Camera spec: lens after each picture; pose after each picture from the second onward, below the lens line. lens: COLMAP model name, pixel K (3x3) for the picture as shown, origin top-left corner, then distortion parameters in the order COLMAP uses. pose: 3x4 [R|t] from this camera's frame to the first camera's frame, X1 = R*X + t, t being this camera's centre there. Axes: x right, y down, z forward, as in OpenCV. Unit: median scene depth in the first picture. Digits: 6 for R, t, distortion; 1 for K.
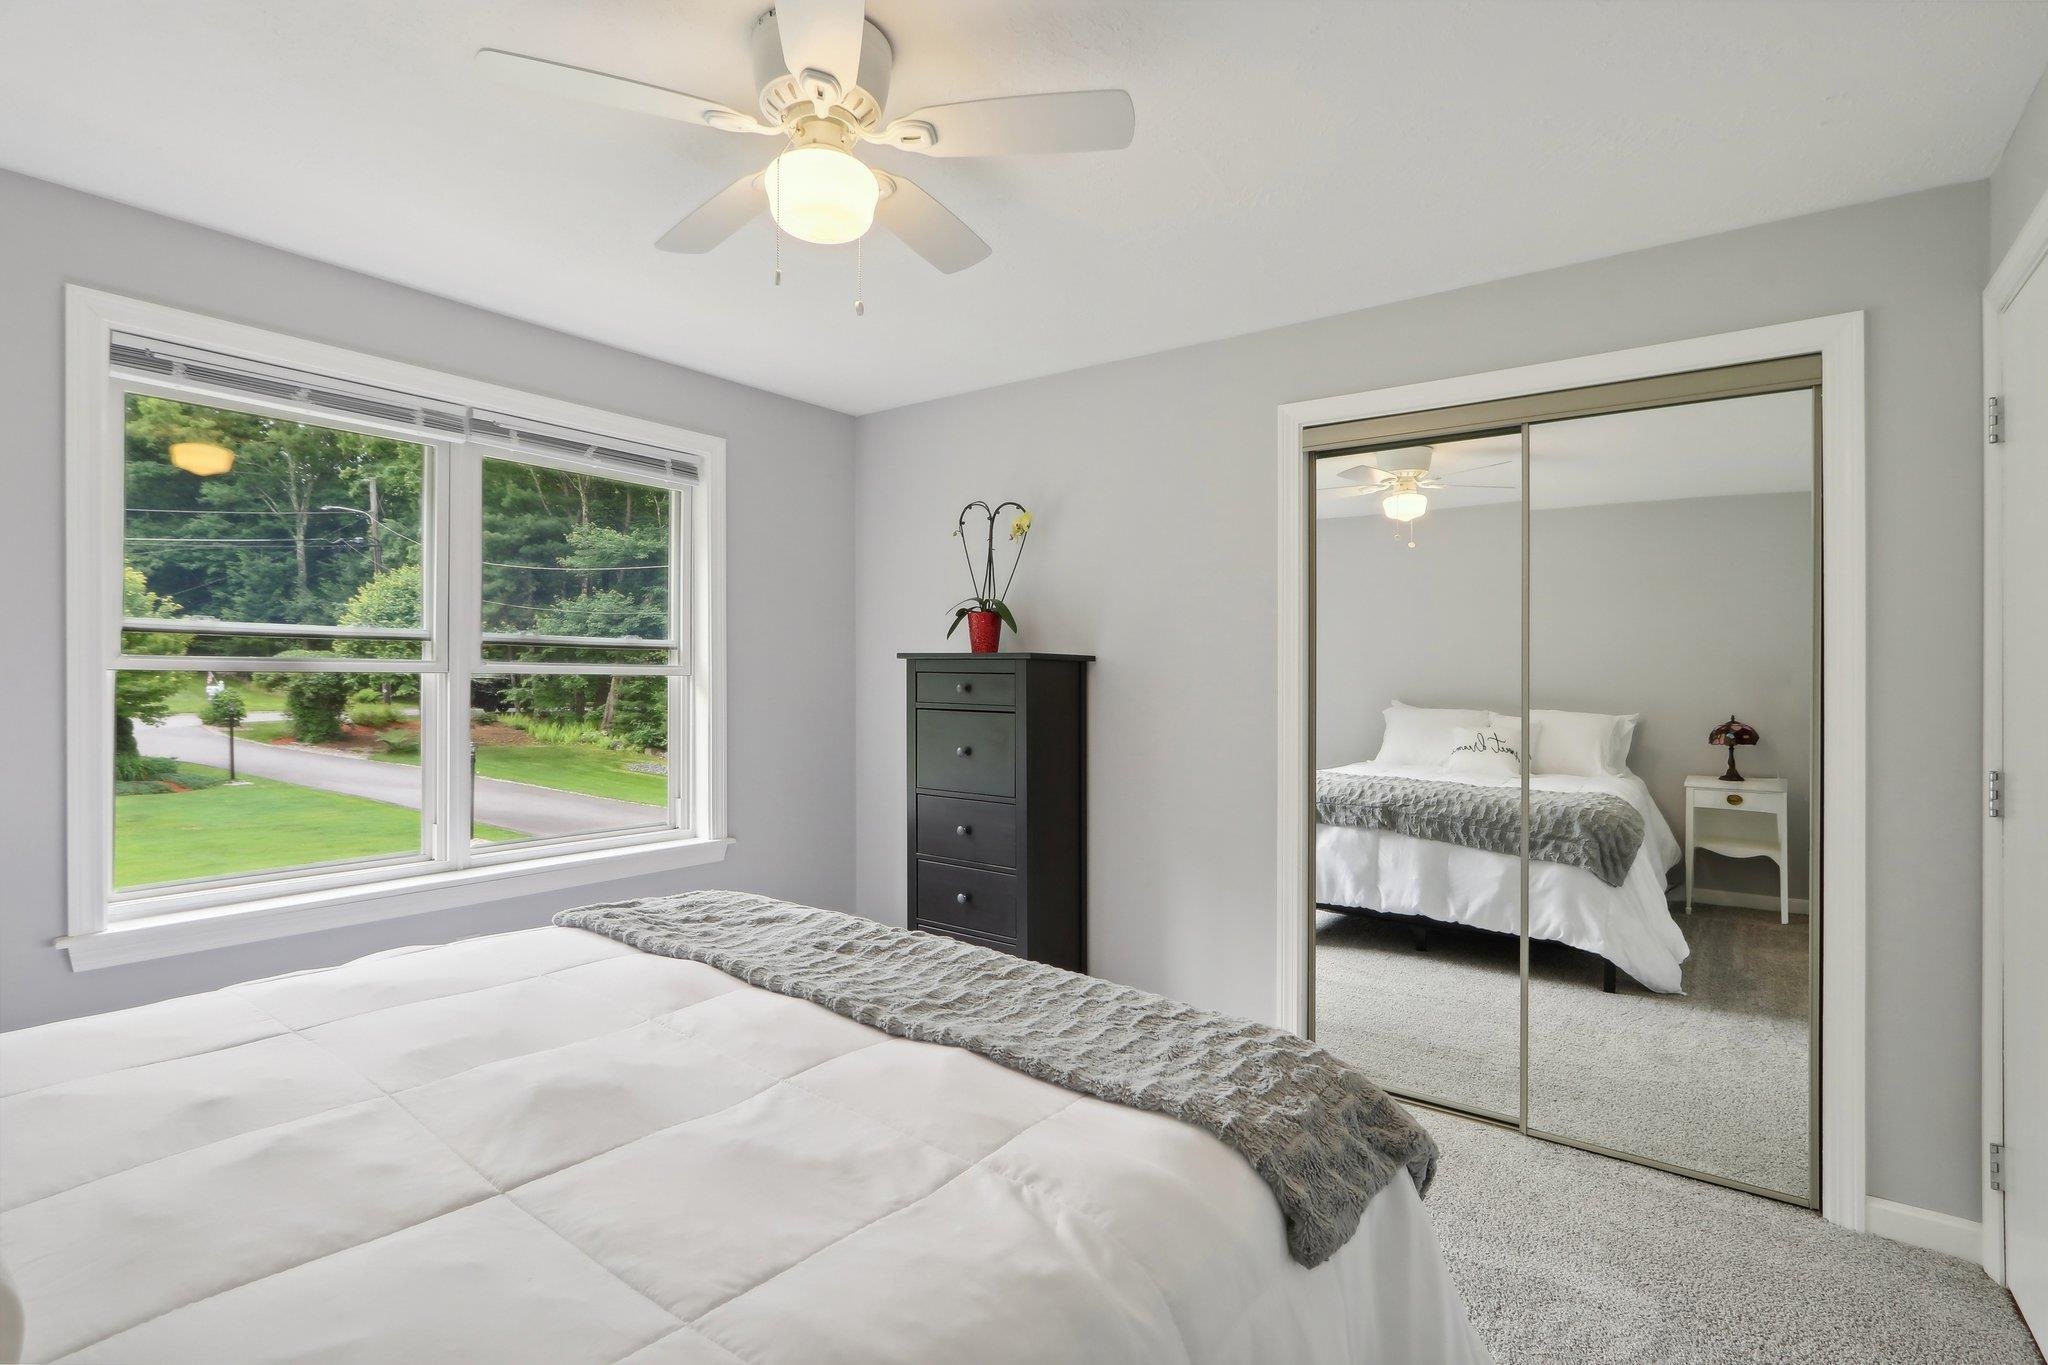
lens RADIAL K [[990.5, 0, 1011.9], [0, 990.5, 663.4], [0, 0, 1]] dist [-0.012429, 0.001162]
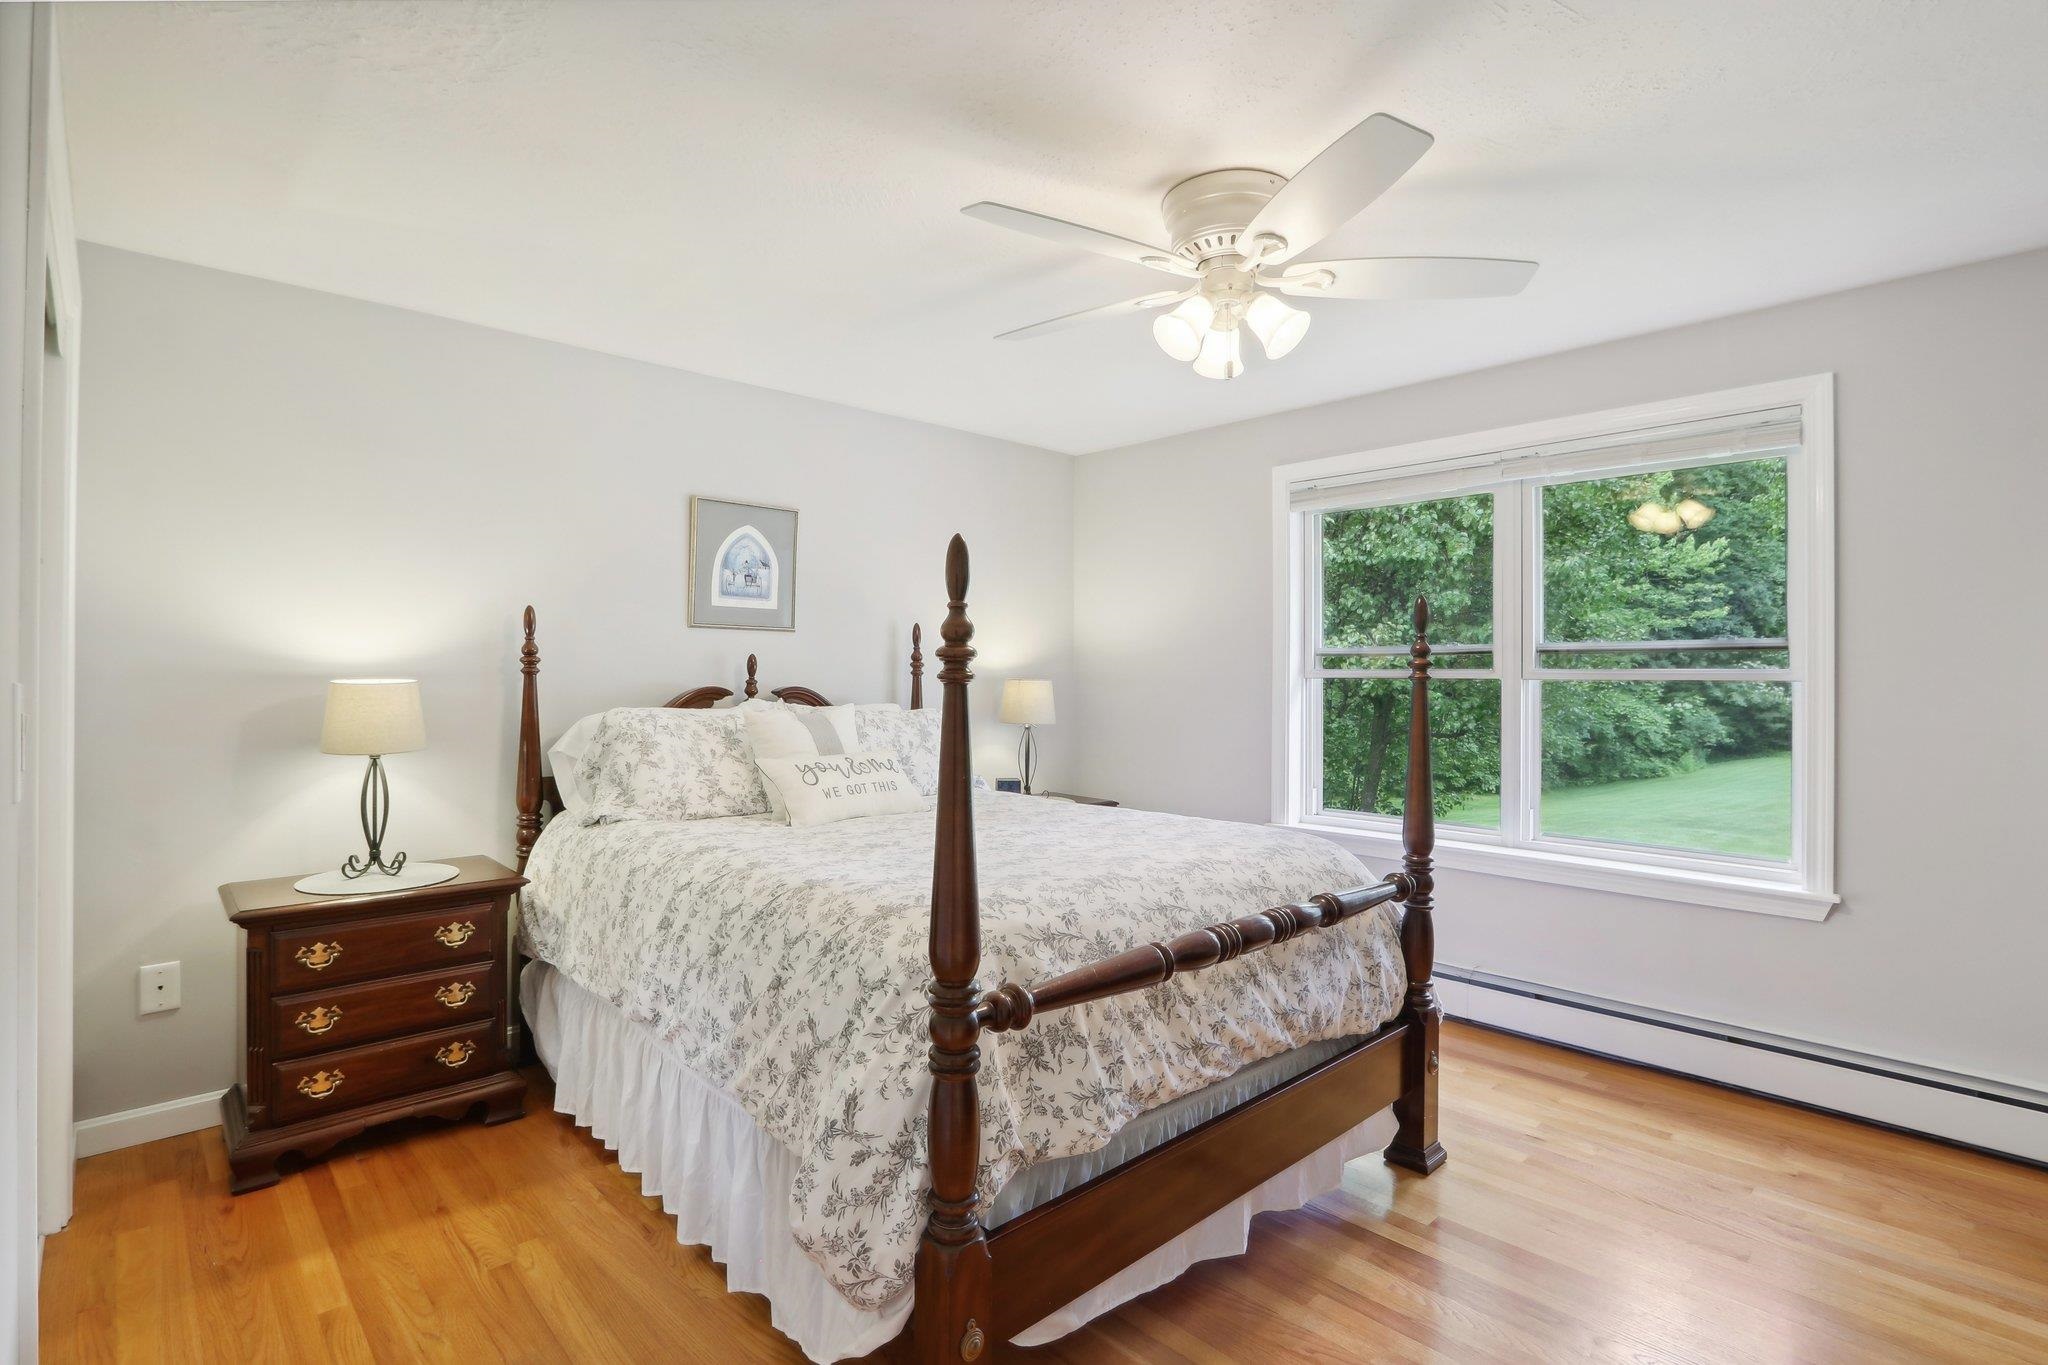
lens RADIAL K [[990.5, 0, 1011.9], [0, 990.5, 663.4], [0, 0, 1]] dist [-0.012429, 0.001162]
pose [[-0.179899, -0.034760, -0.983071, 0.679099], [-0.006283, 0.999396, -0.034187, 0.035397], [0.983665, 0.000027, -0.180009, 0.627620]]
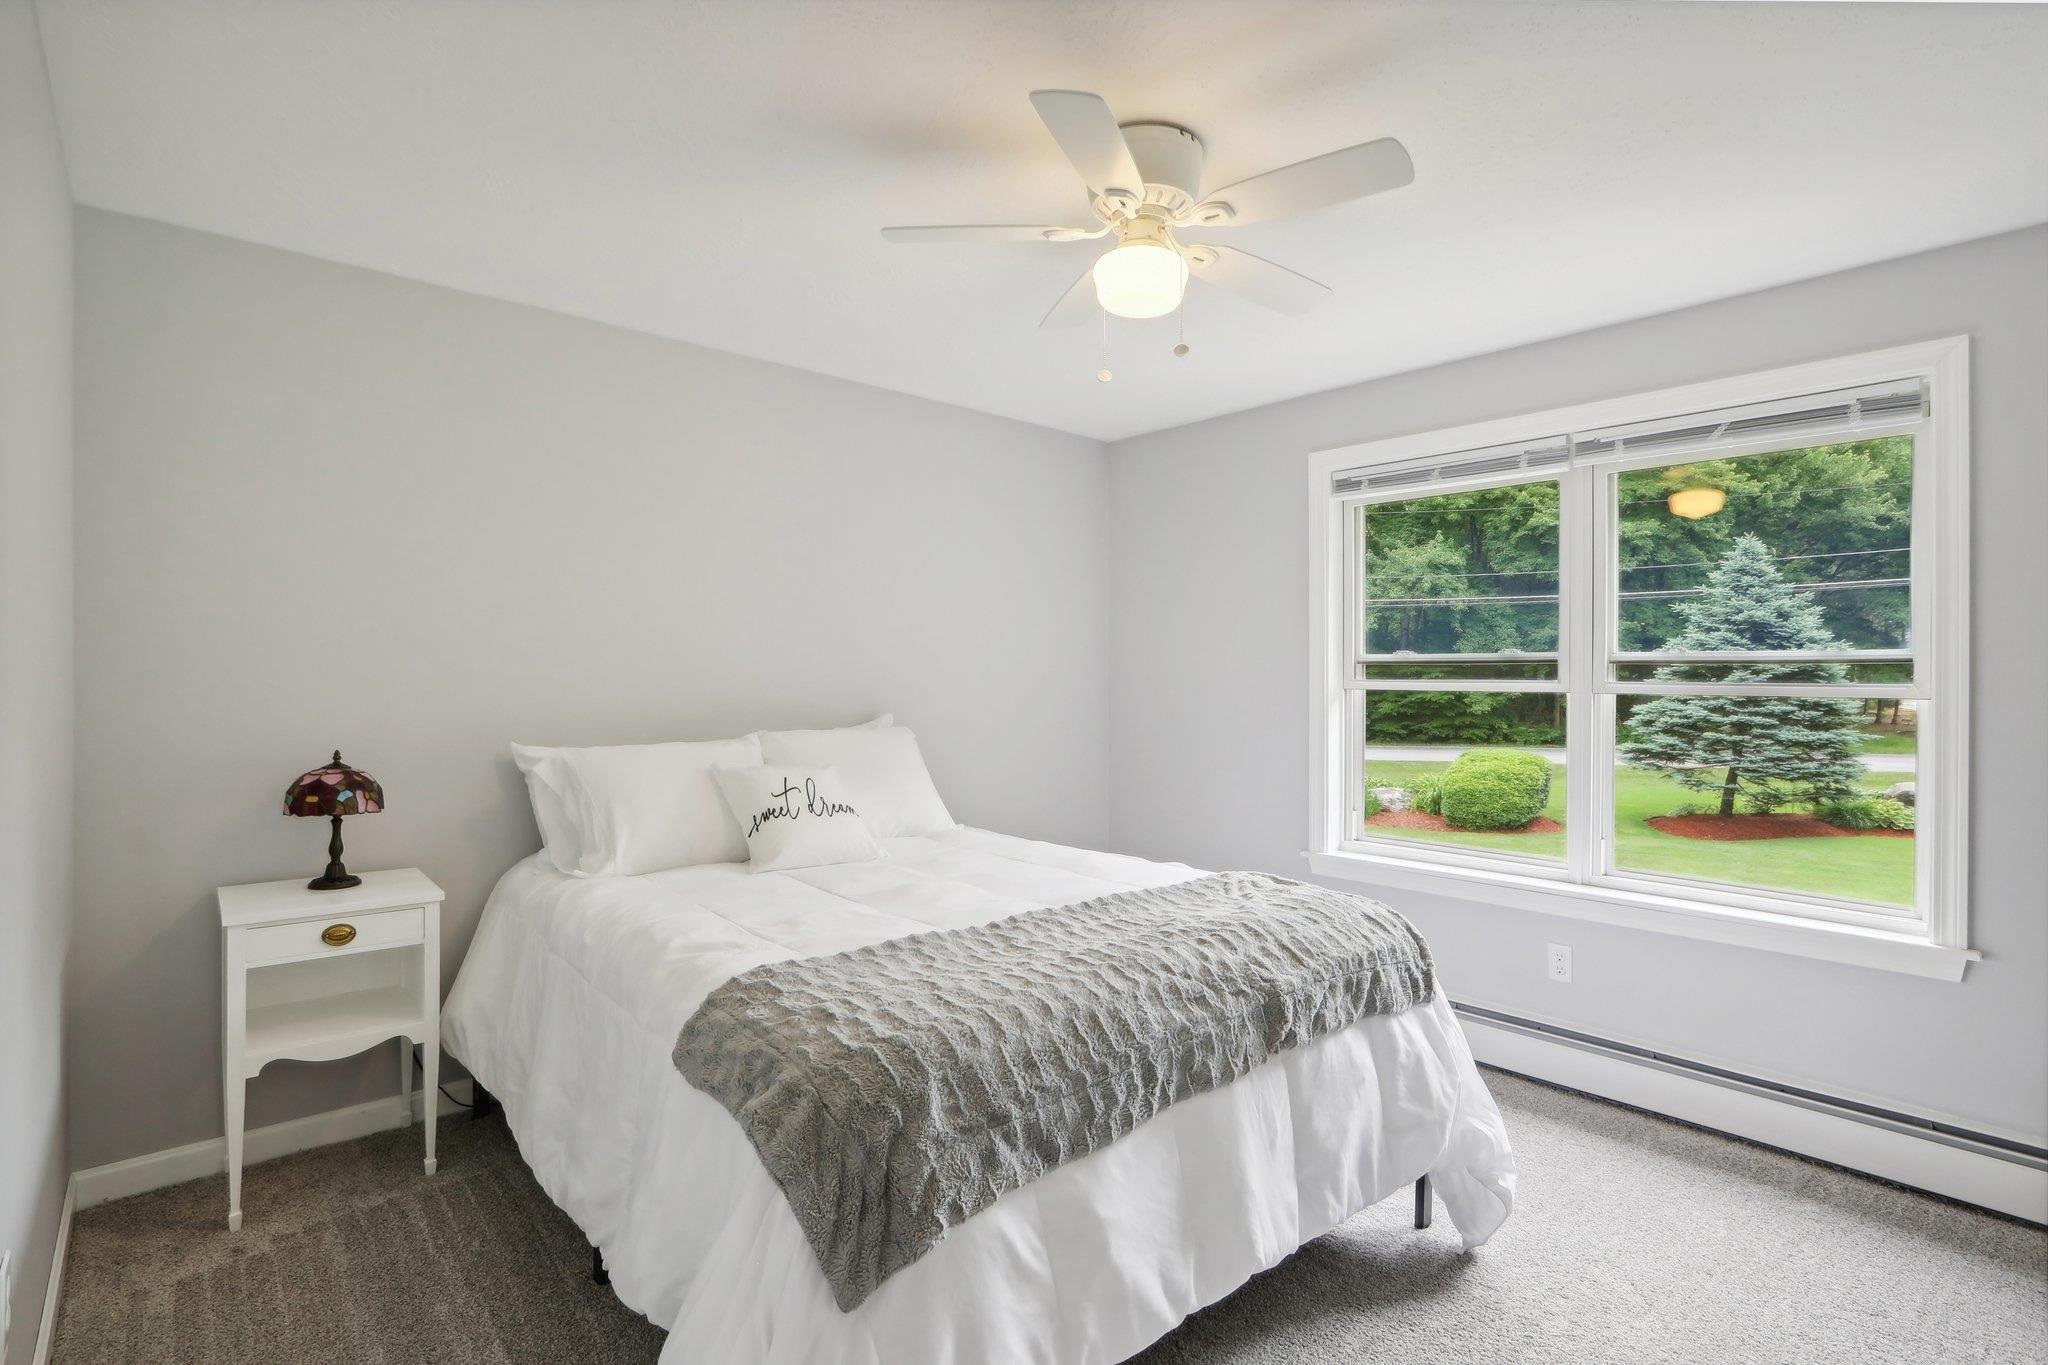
lens RADIAL K [[1040.1, 0, 1001.2], [0, 1040.1, 683.1], [0, 0, 1]] dist [-0.023869, 0.009182]
pose [[-0.213796, -0.015909, -0.976749, 0.611341], [-0.002898, 0.999873, -0.015651, 0.018267], [0.976874, -0.000516, -0.213815, 0.636850]]
